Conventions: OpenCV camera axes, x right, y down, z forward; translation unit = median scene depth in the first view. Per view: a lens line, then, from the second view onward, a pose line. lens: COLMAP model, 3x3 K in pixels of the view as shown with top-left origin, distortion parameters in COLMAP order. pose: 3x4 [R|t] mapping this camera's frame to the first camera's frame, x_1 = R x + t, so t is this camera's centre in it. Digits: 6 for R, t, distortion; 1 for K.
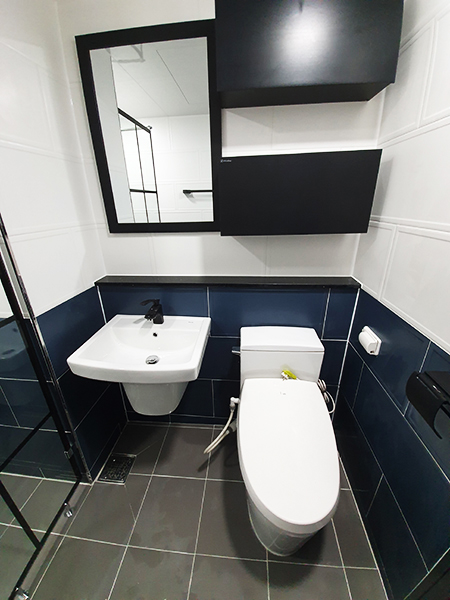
lens RADIAL K [[237.2, 0, 222.9], [0, 237.2, 293.9], [0, 0, 1]] dist [0.001749, -0.010337]
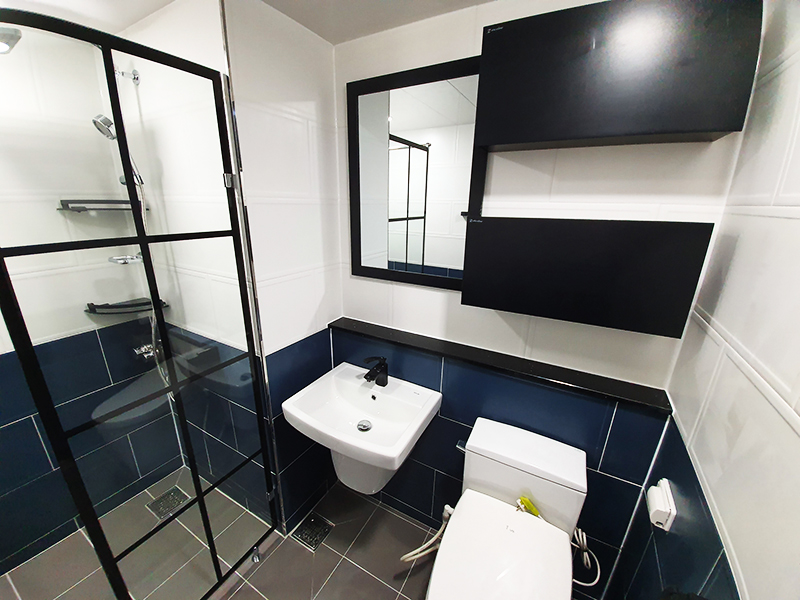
lens RADIAL K [[316.3, 0, 392.0], [0, 316.3, 303.2], [0, 0, 1]] dist [0.001749, -0.010337]
pose [[0.910213, 0.159478, -0.382204, 0.167739], [-0.182671, 0.982858, -0.024922, -0.155301], [0.371677, 0.092502, 0.923742, -0.081273]]
